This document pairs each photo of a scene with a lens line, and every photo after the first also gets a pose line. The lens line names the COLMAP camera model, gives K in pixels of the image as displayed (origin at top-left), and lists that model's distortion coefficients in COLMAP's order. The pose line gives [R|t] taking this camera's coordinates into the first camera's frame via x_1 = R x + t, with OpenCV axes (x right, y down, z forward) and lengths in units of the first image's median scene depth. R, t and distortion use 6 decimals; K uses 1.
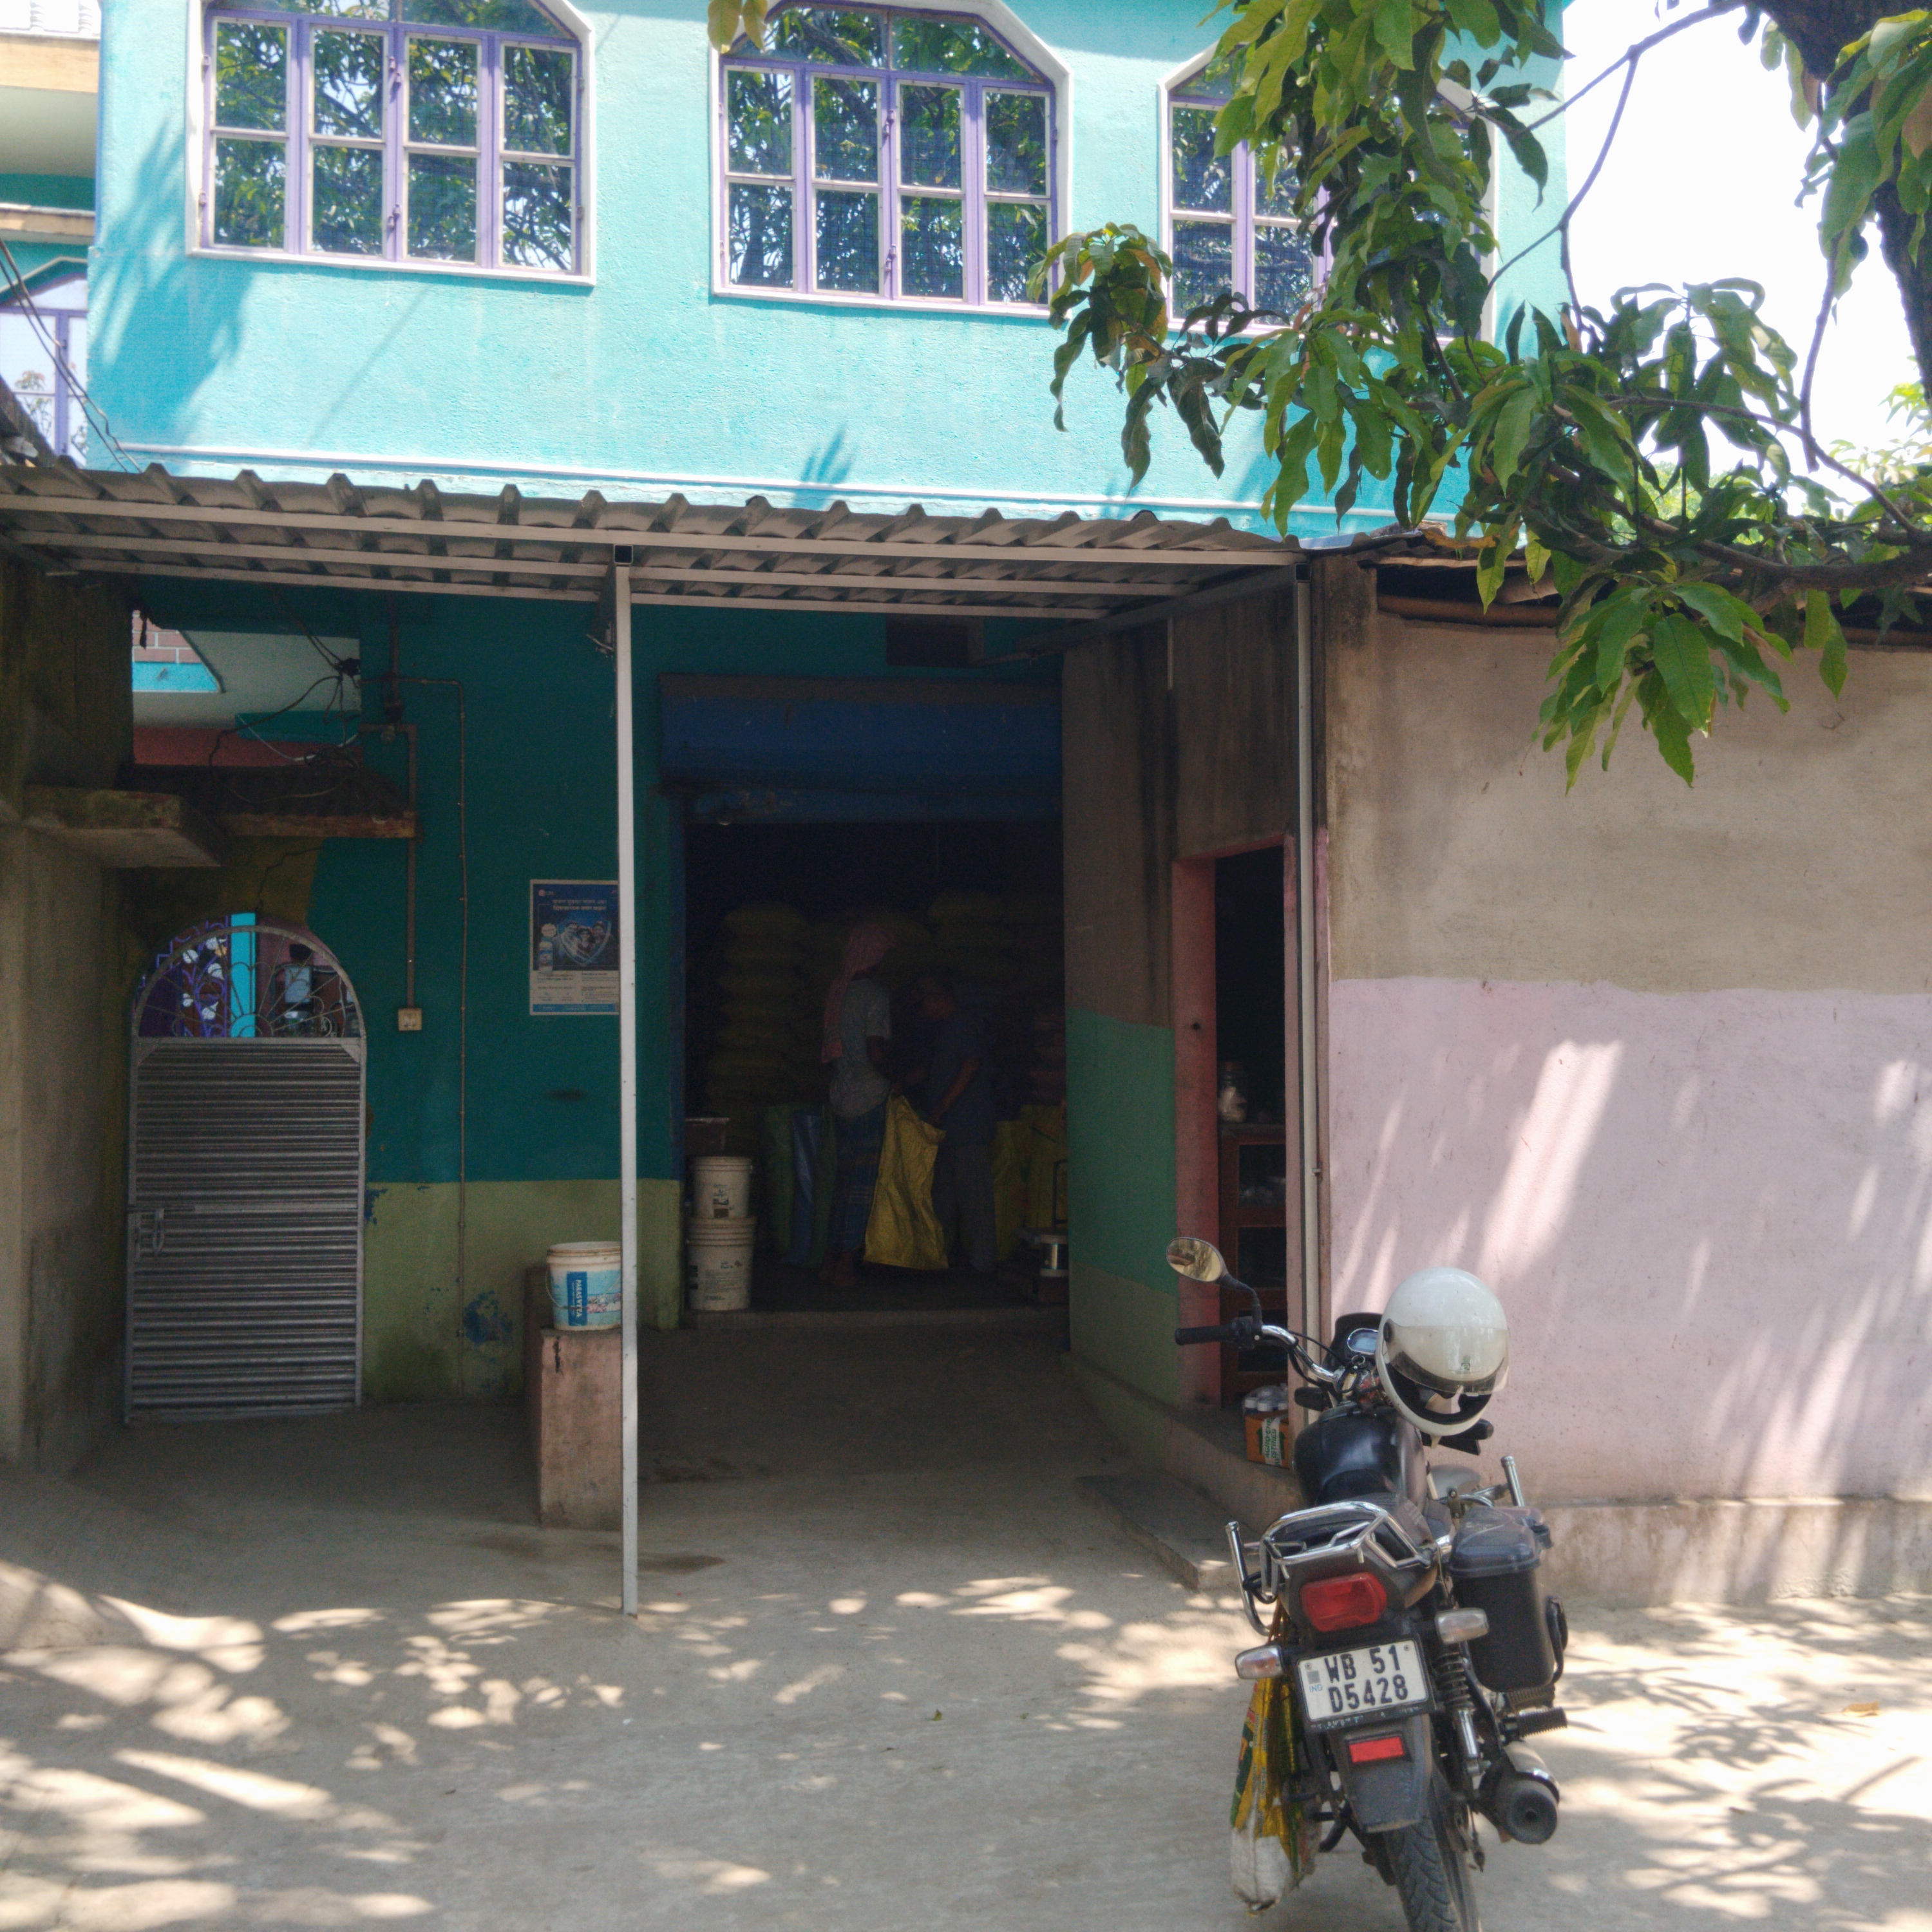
lens RADIAL K [[2116.7, 0, 993.0], [0, 2116.7, 1014.1], [0, 0, 1]] dist [0.044036, -0.060104]
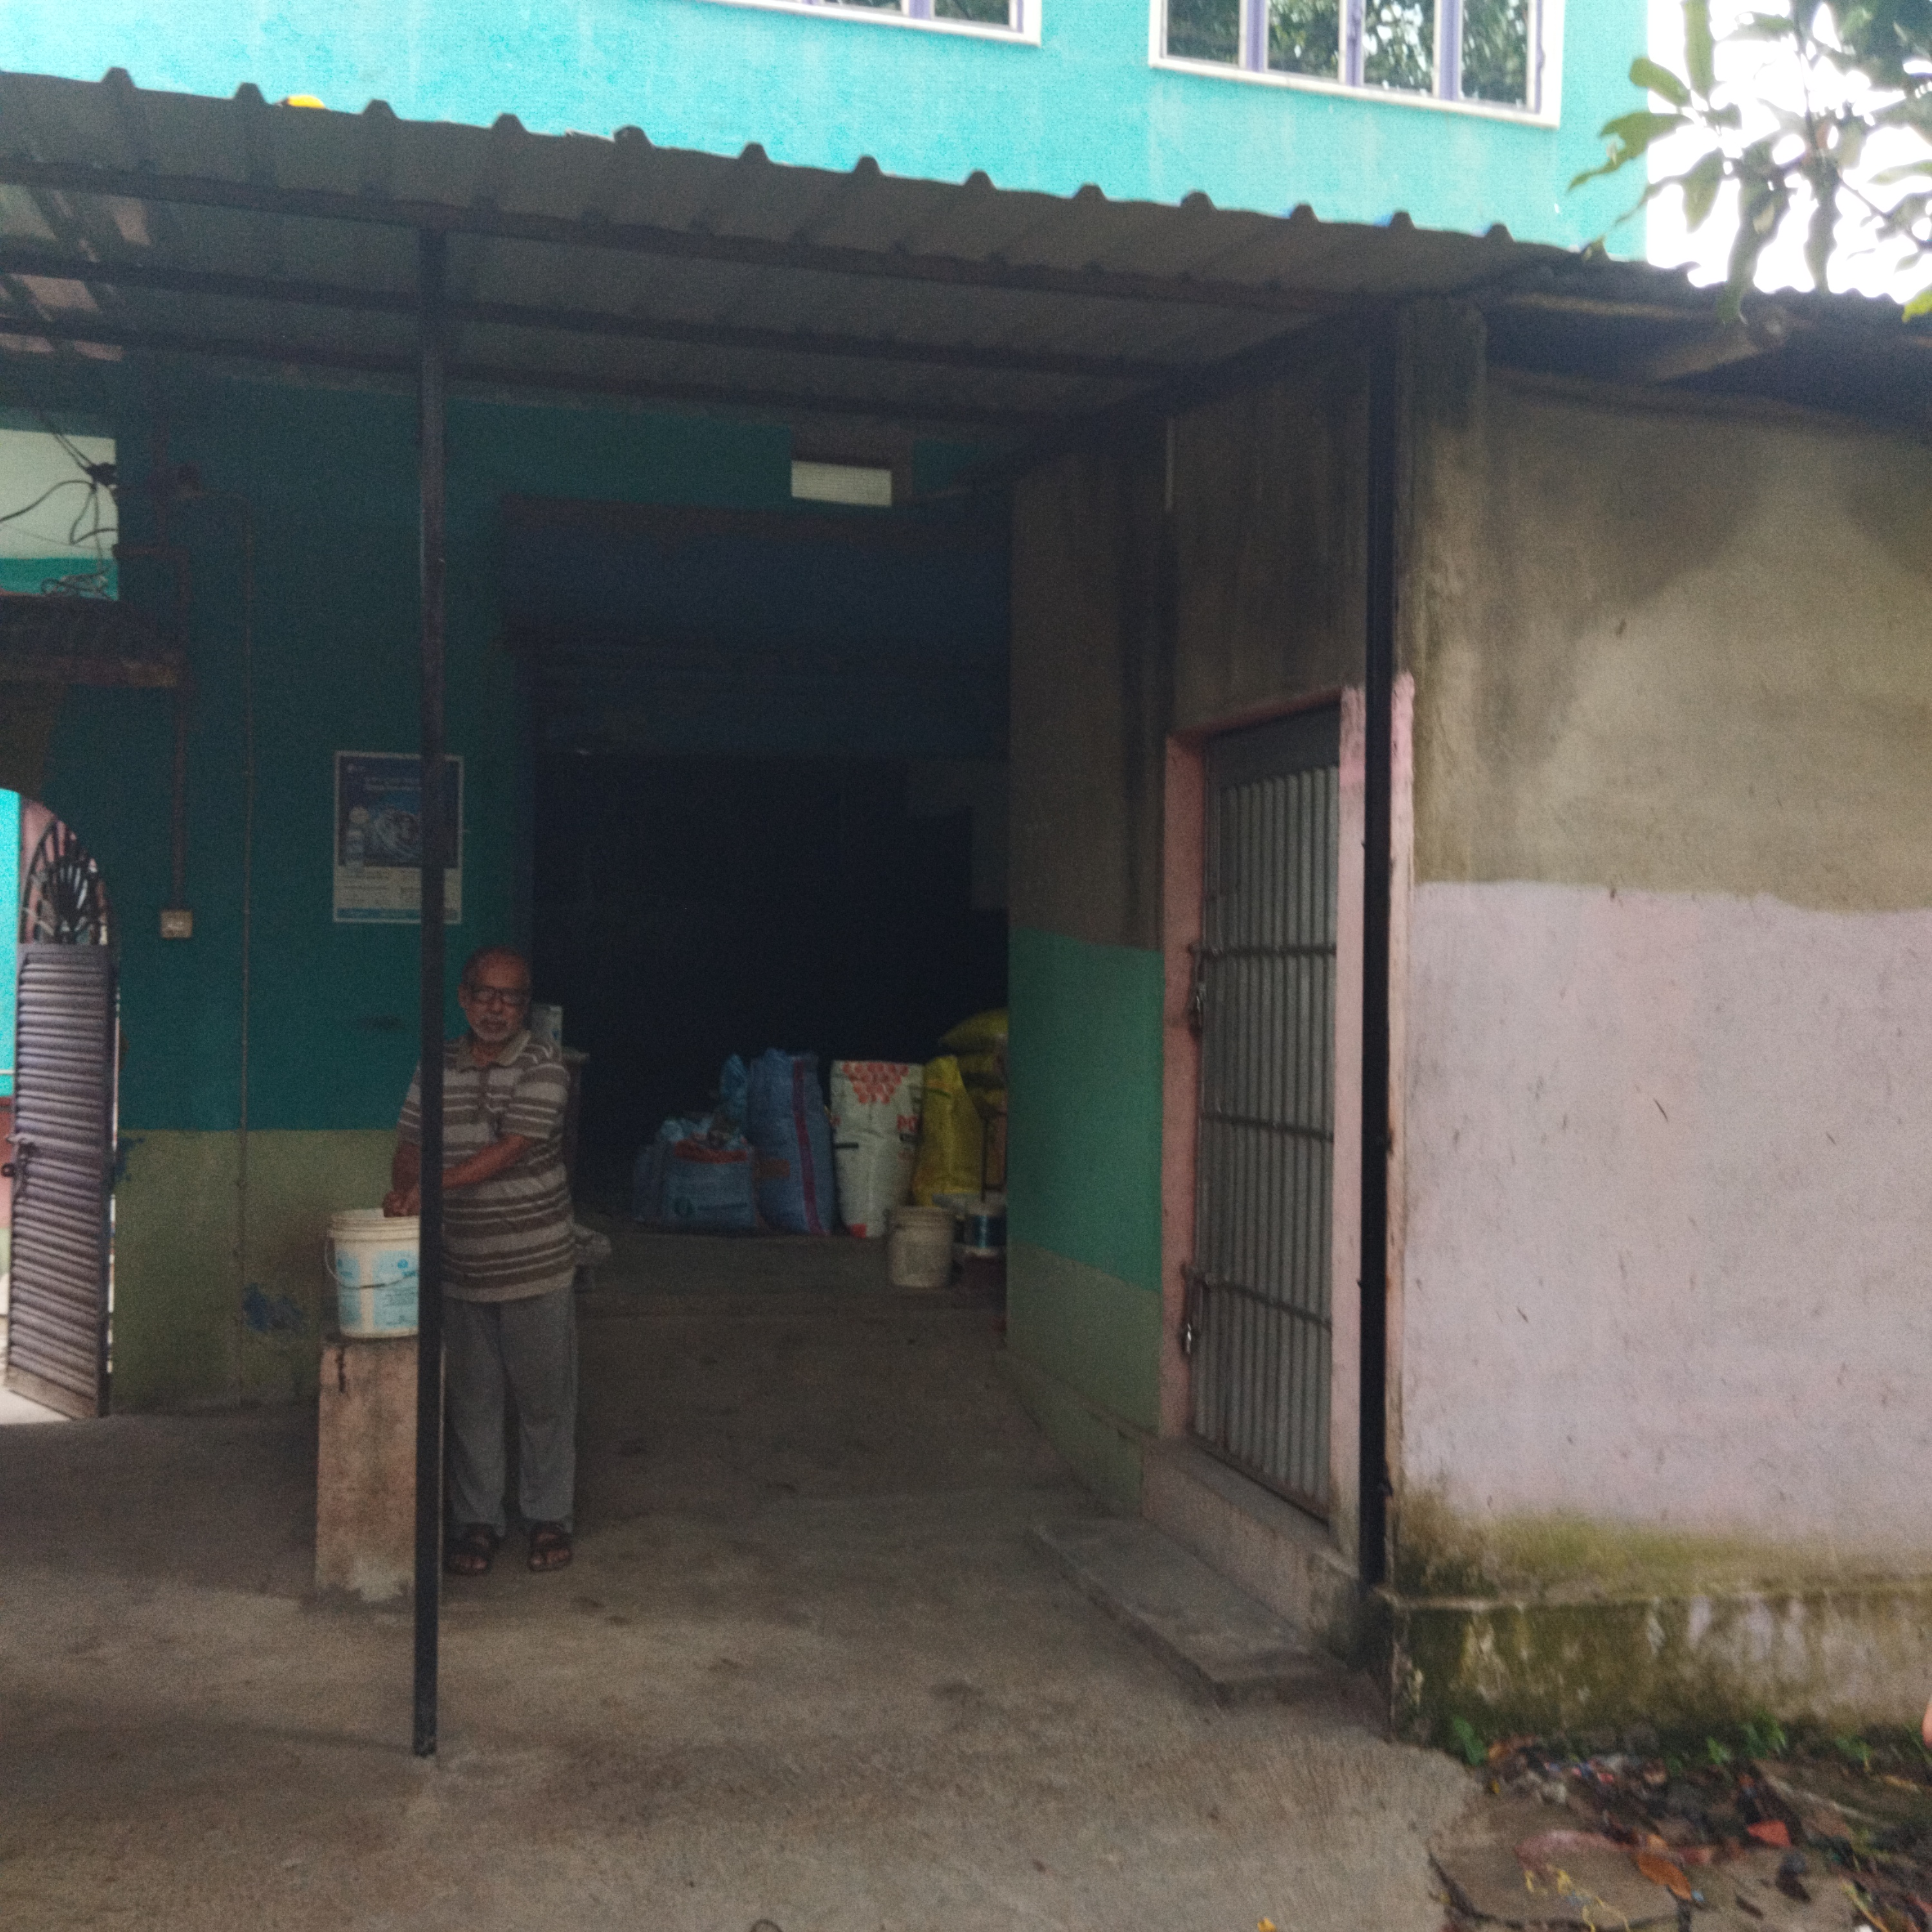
lens RADIAL K [[2116.7, 0, 993.0], [0, 2116.7, 1014.1], [0, 0, 1]] dist [0.044036, -0.060104]
pose [[0.997901, 0.019448, 0.061768, -0.023325], [-0.021092, 0.999437, 0.026085, 0.010319], [-0.061226, -0.027333, 0.997750, 0.217011]]
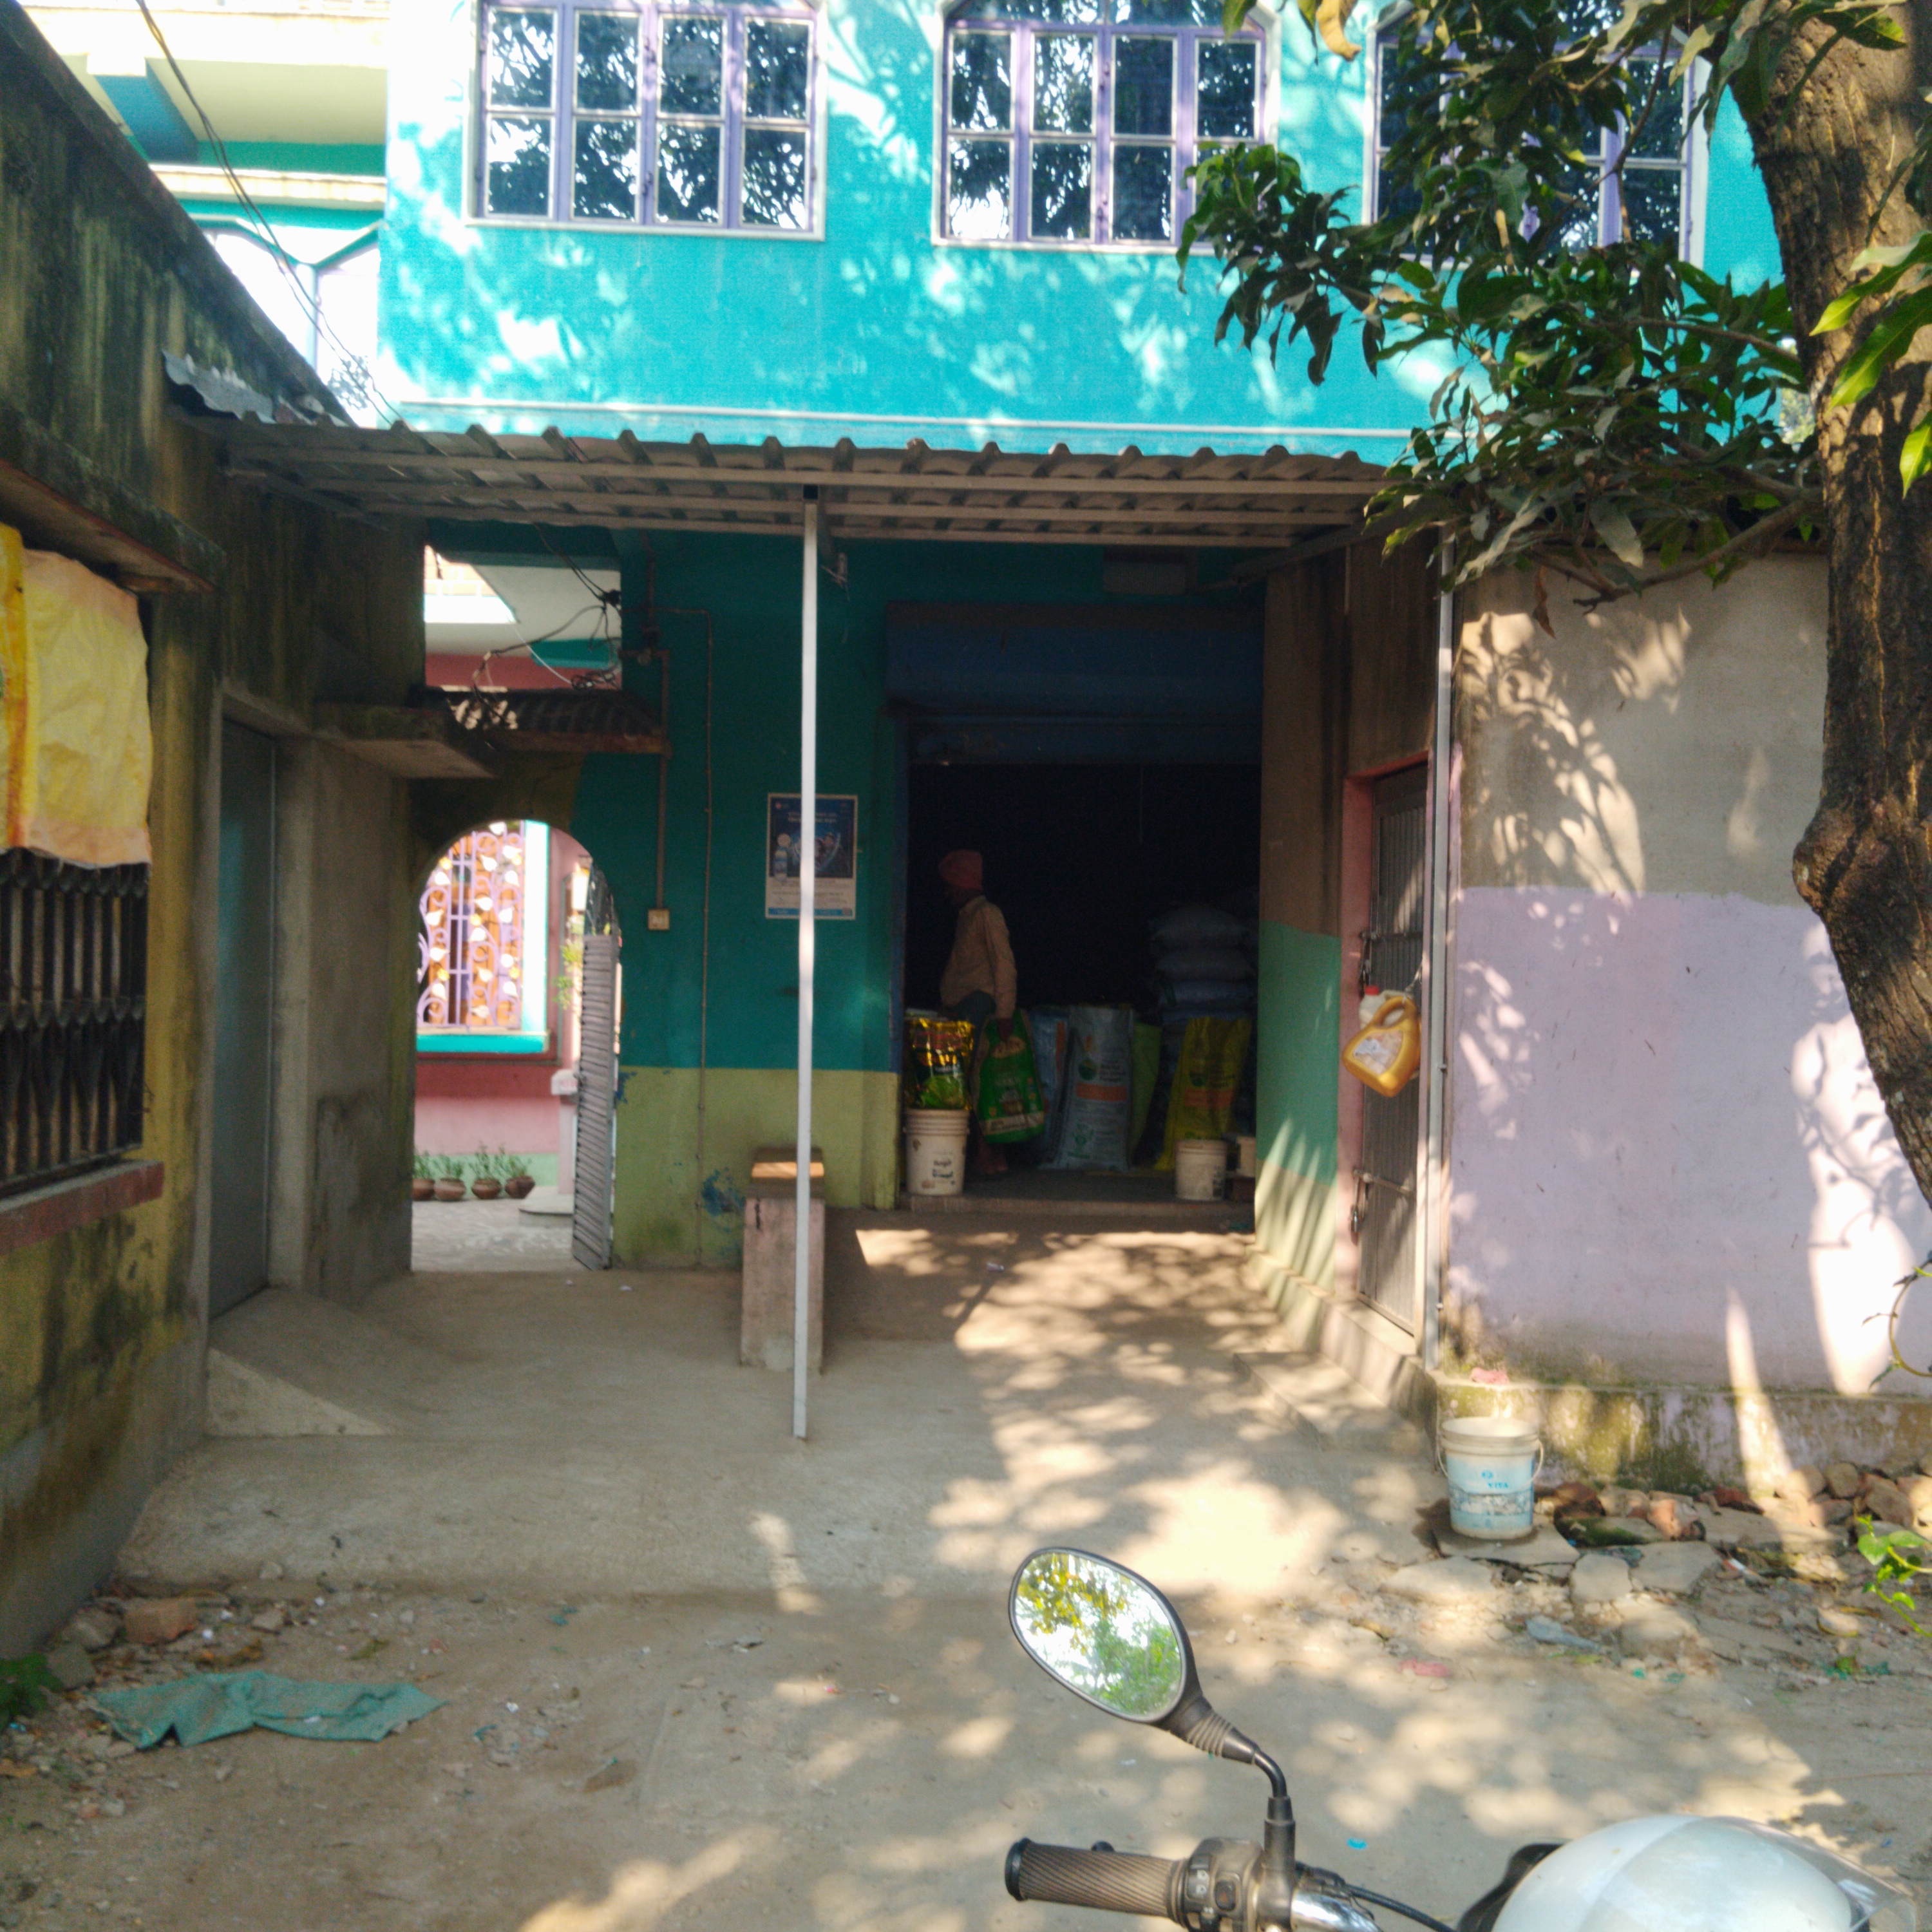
lens RADIAL K [[2116.7, 0, 993.0], [0, 2116.7, 1014.1], [0, 0, 1]] dist [0.044036, -0.060104]
pose [[0.988372, 0.025720, -0.149865, 0.070468], [-0.021130, 0.999260, 0.032138, 0.014212], [0.150581, -0.028598, 0.988184, -0.069283]]
